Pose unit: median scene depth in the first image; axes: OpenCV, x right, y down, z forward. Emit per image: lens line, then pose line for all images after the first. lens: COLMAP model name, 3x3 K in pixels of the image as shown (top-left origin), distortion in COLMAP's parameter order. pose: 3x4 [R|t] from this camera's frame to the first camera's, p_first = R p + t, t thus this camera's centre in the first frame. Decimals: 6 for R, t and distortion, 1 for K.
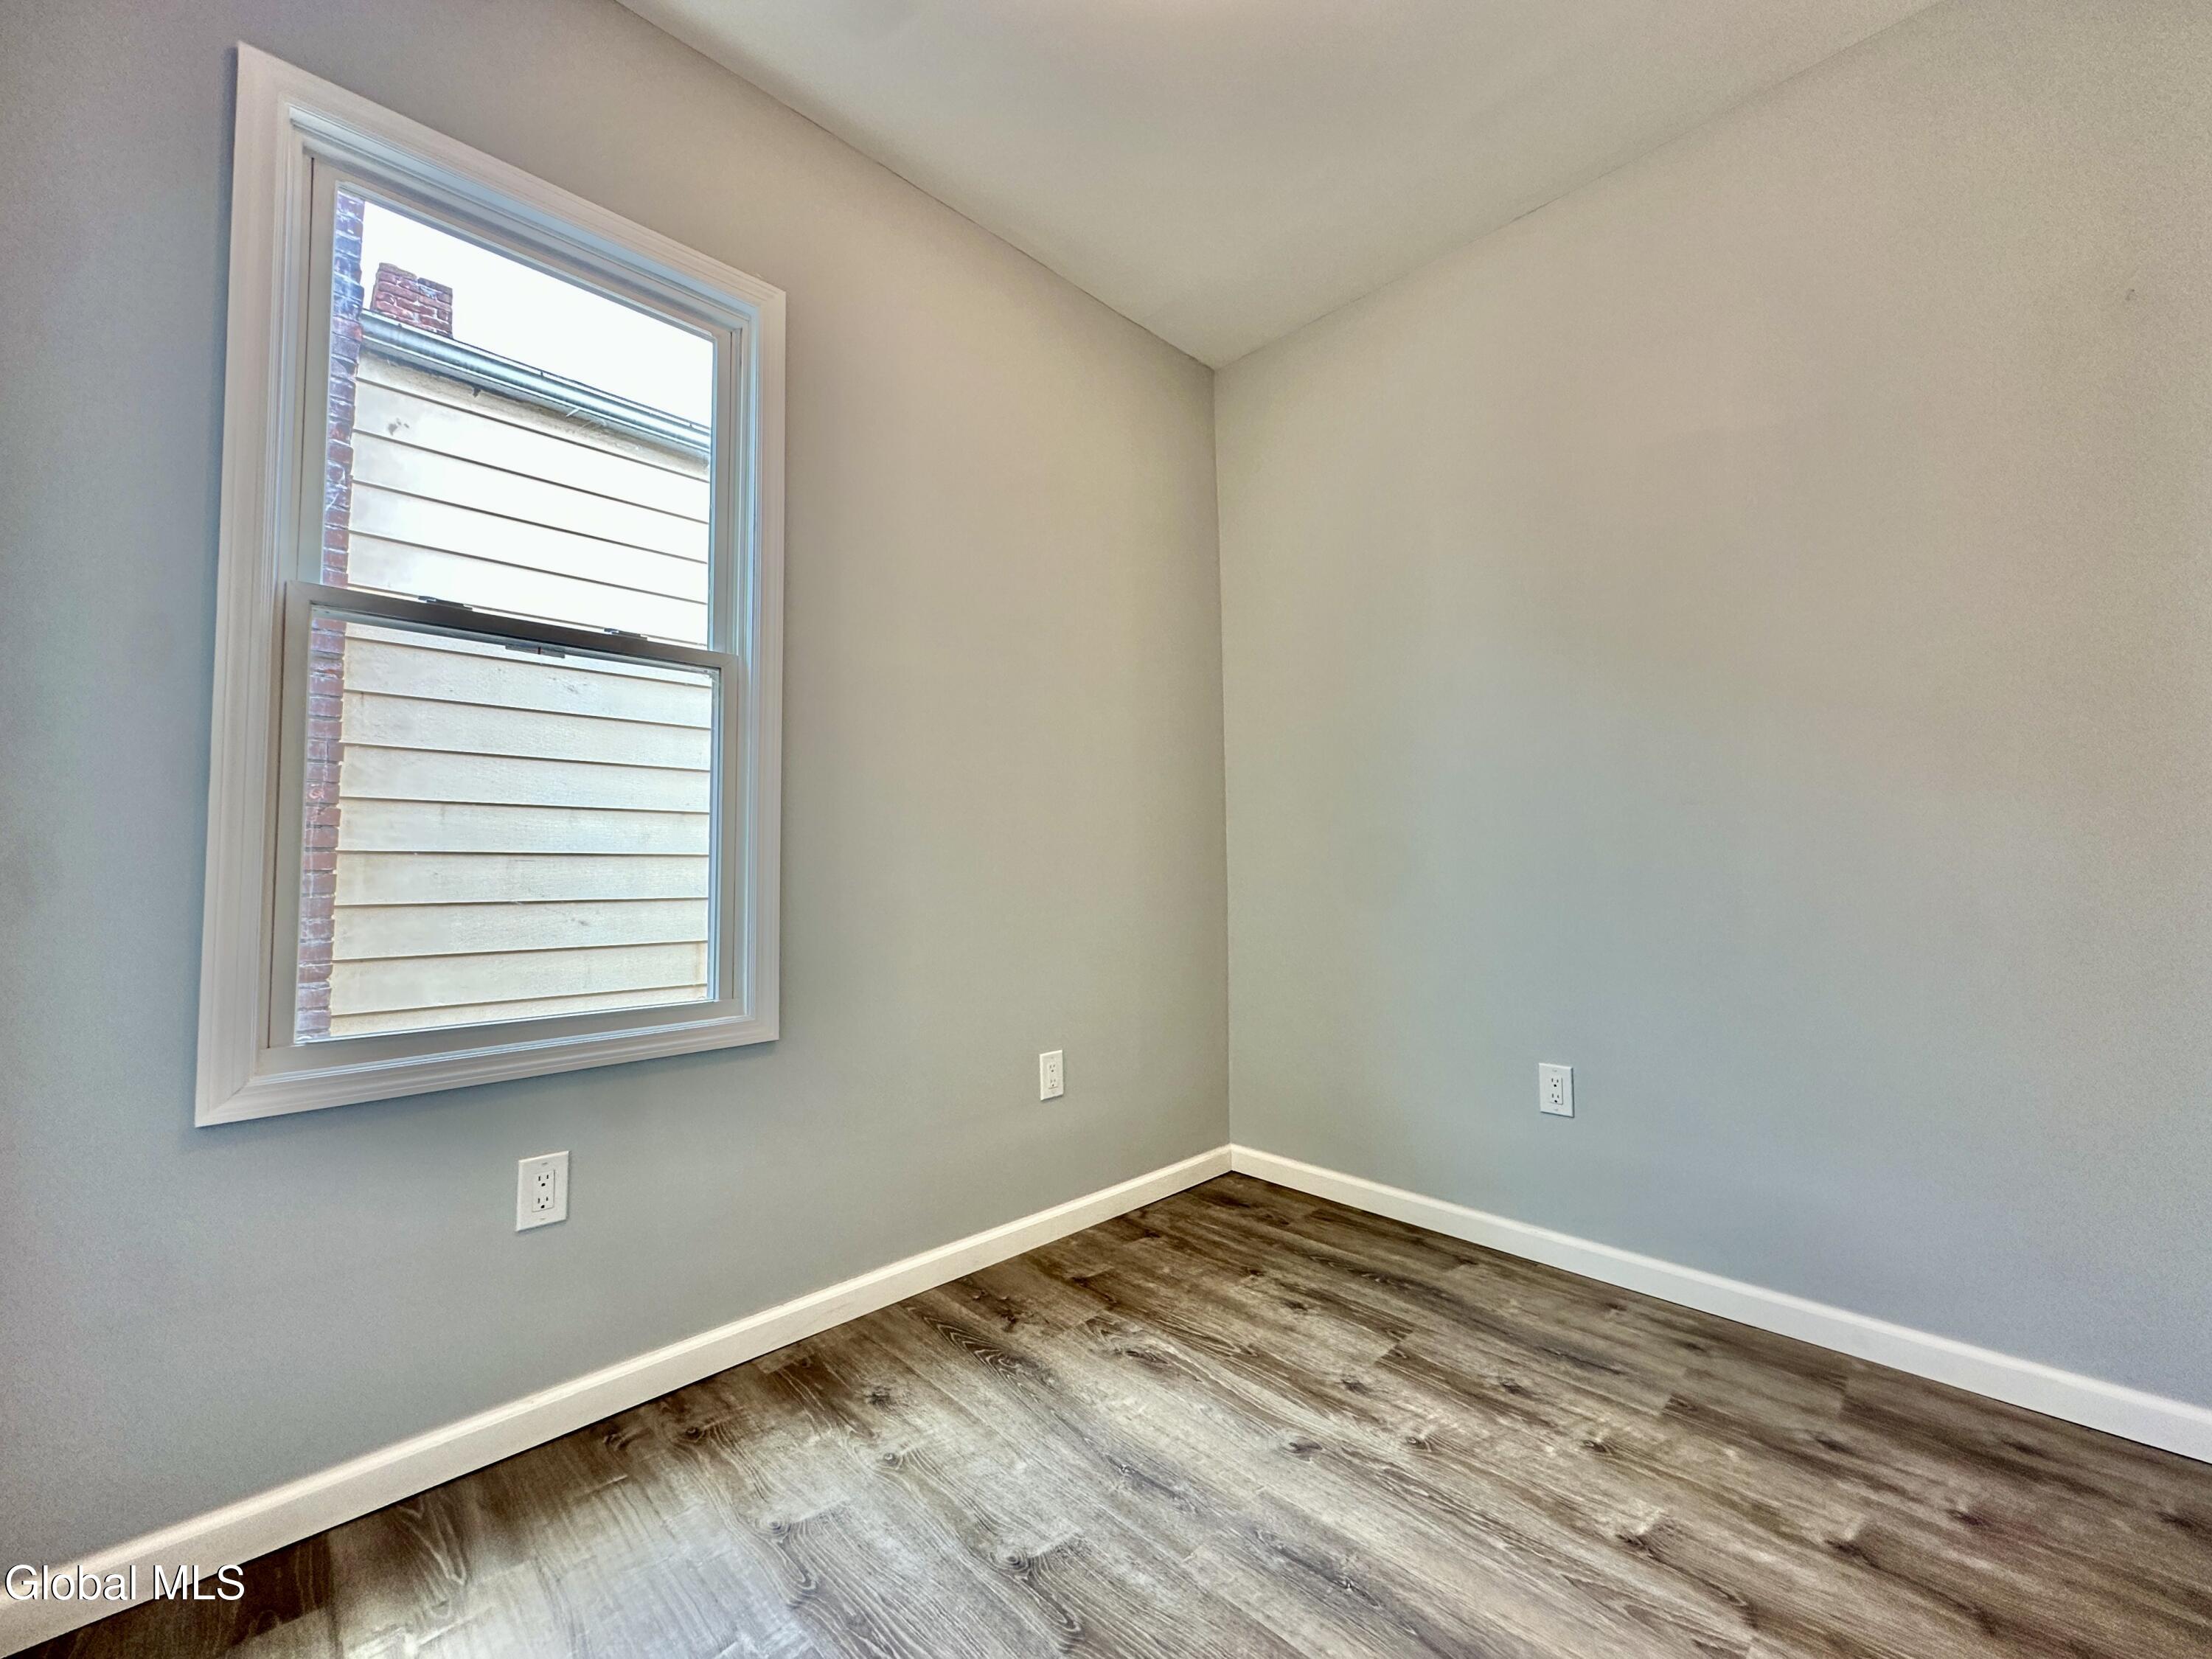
lens RADIAL K [[881.5, 0, 1103.2], [0, 881.5, 824.9], [0, 0, 1]] dist [-0.003217, 0.000855]
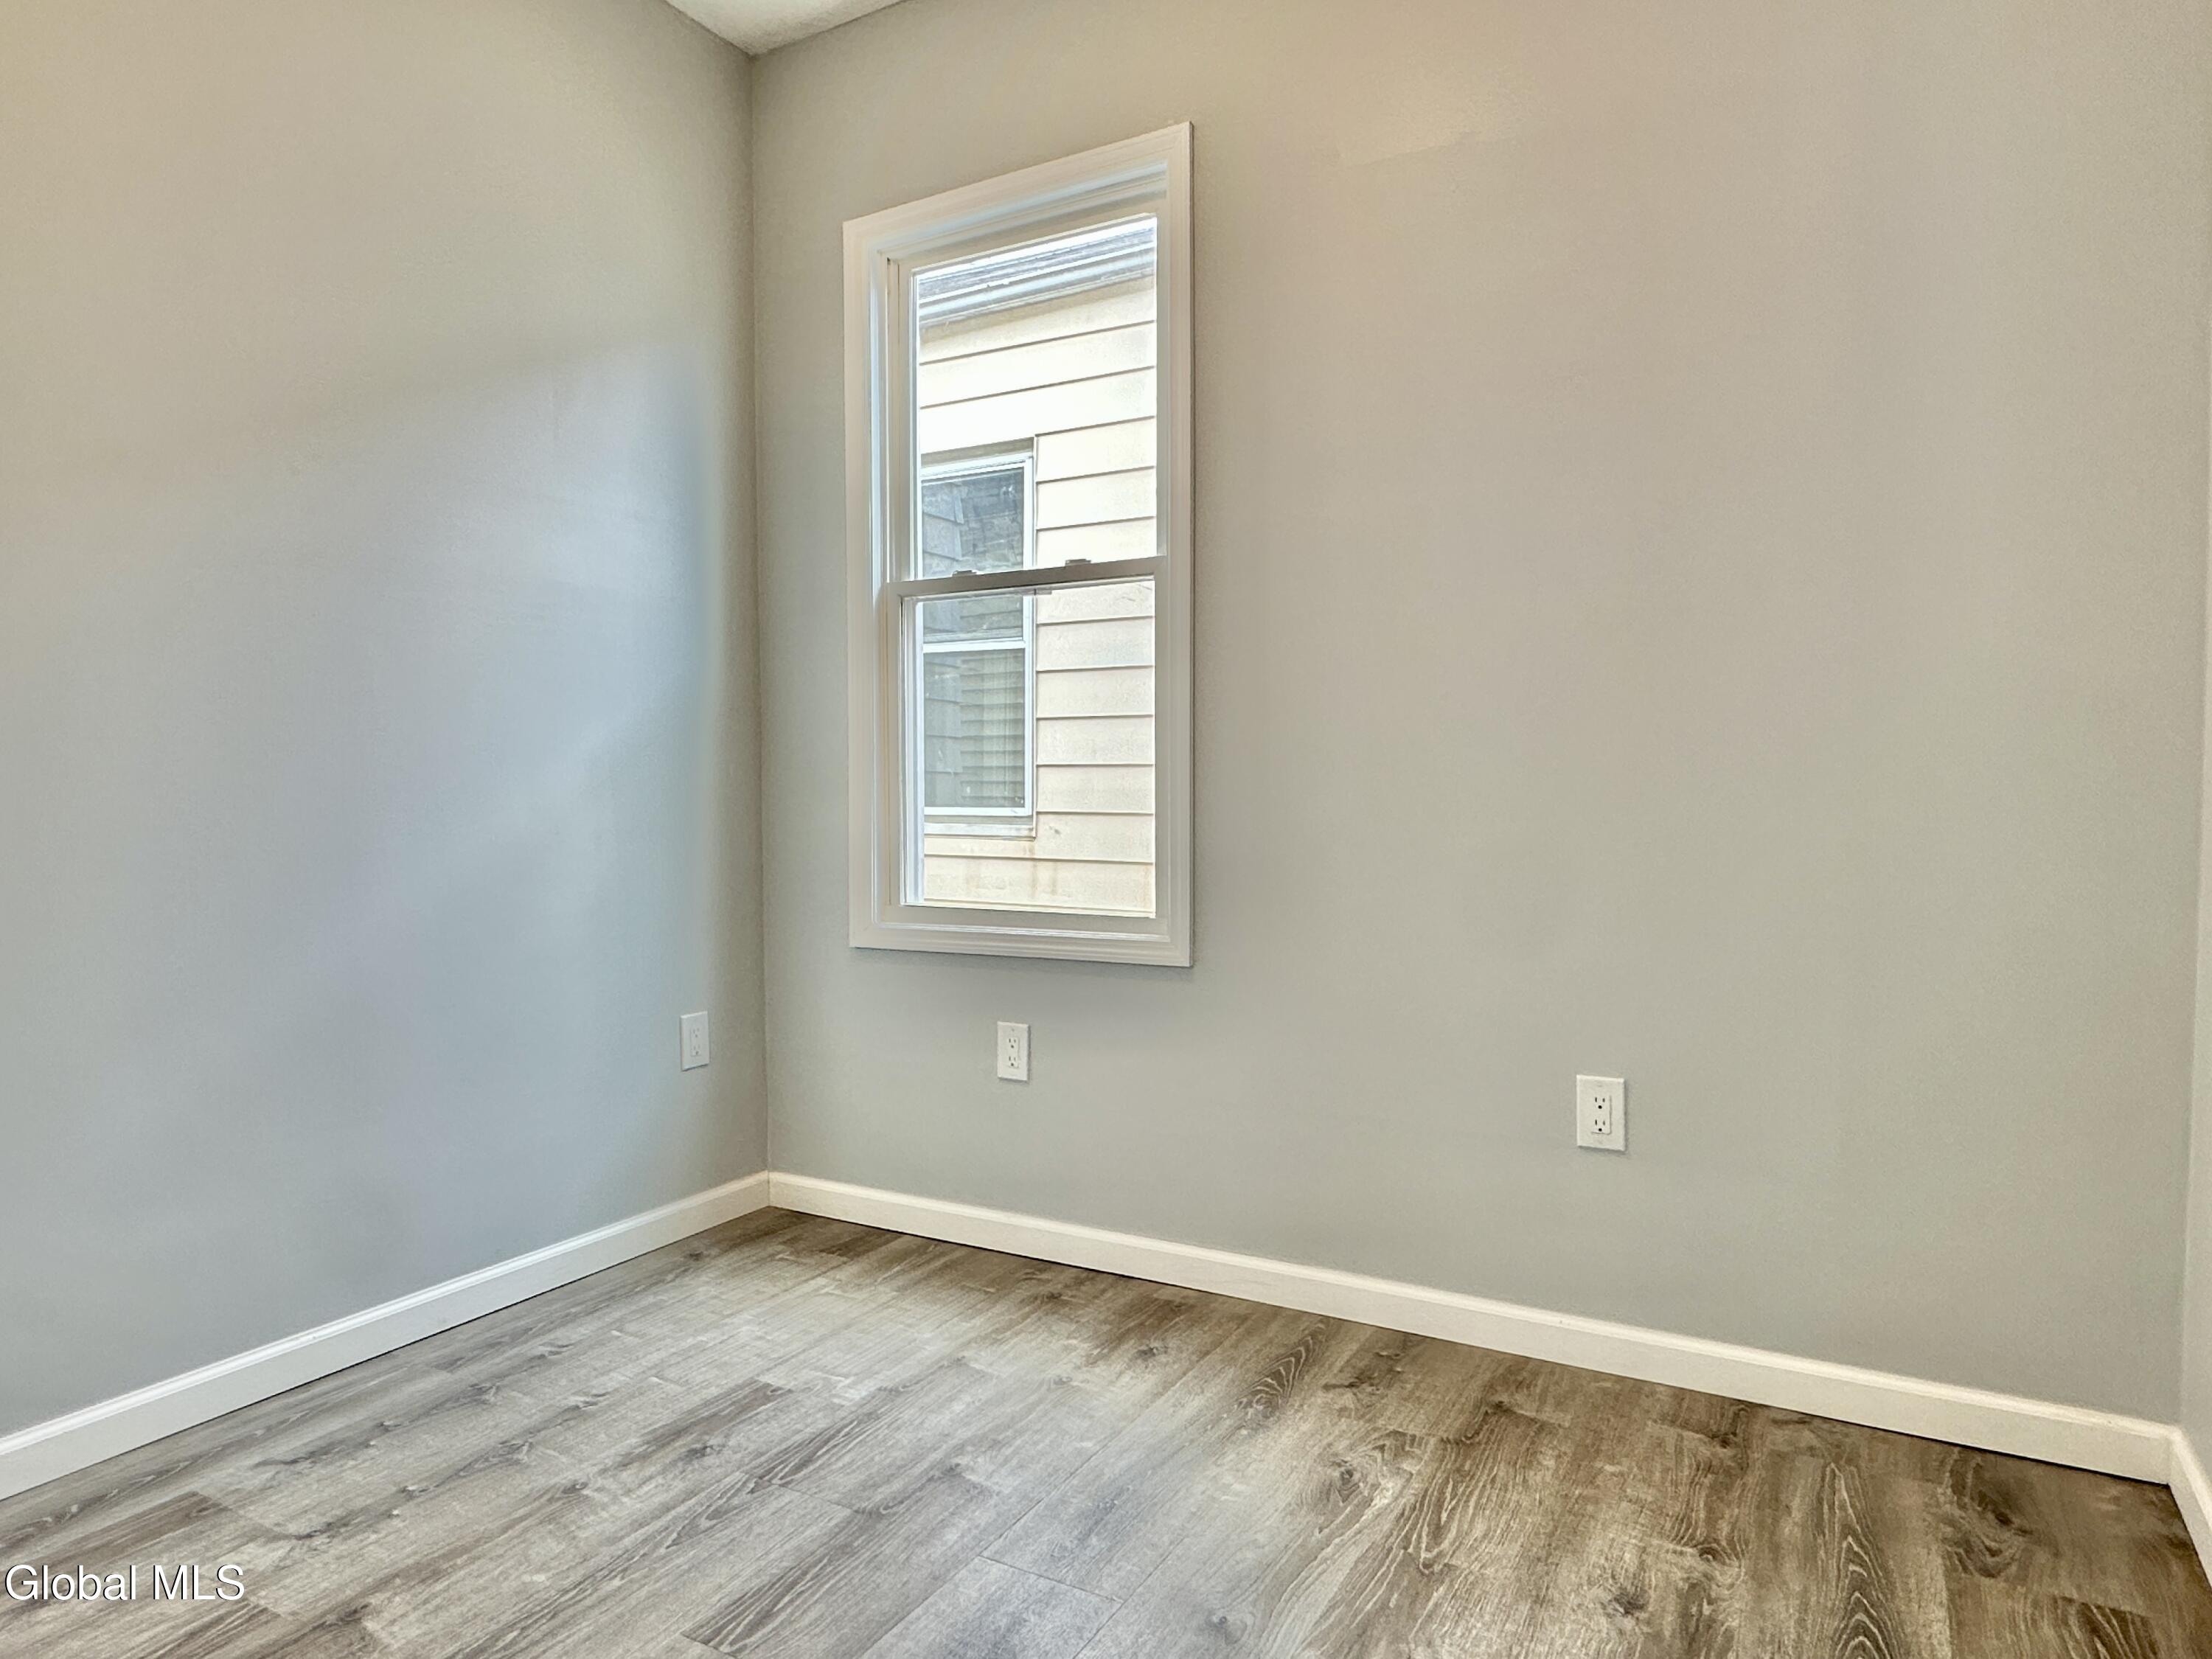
lens RADIAL K [[1345.9, 0, 1102.7], [0, 1345.9, 822.5], [0, 0, 1]] dist [-0.002185, 0.003955]
pose [[0.267435, 0.031878, -0.963048, 0.951071], [0.057698, 0.997129, 0.049029, 0.015745], [0.961847, -0.068678, 0.264829, 0.535102]]
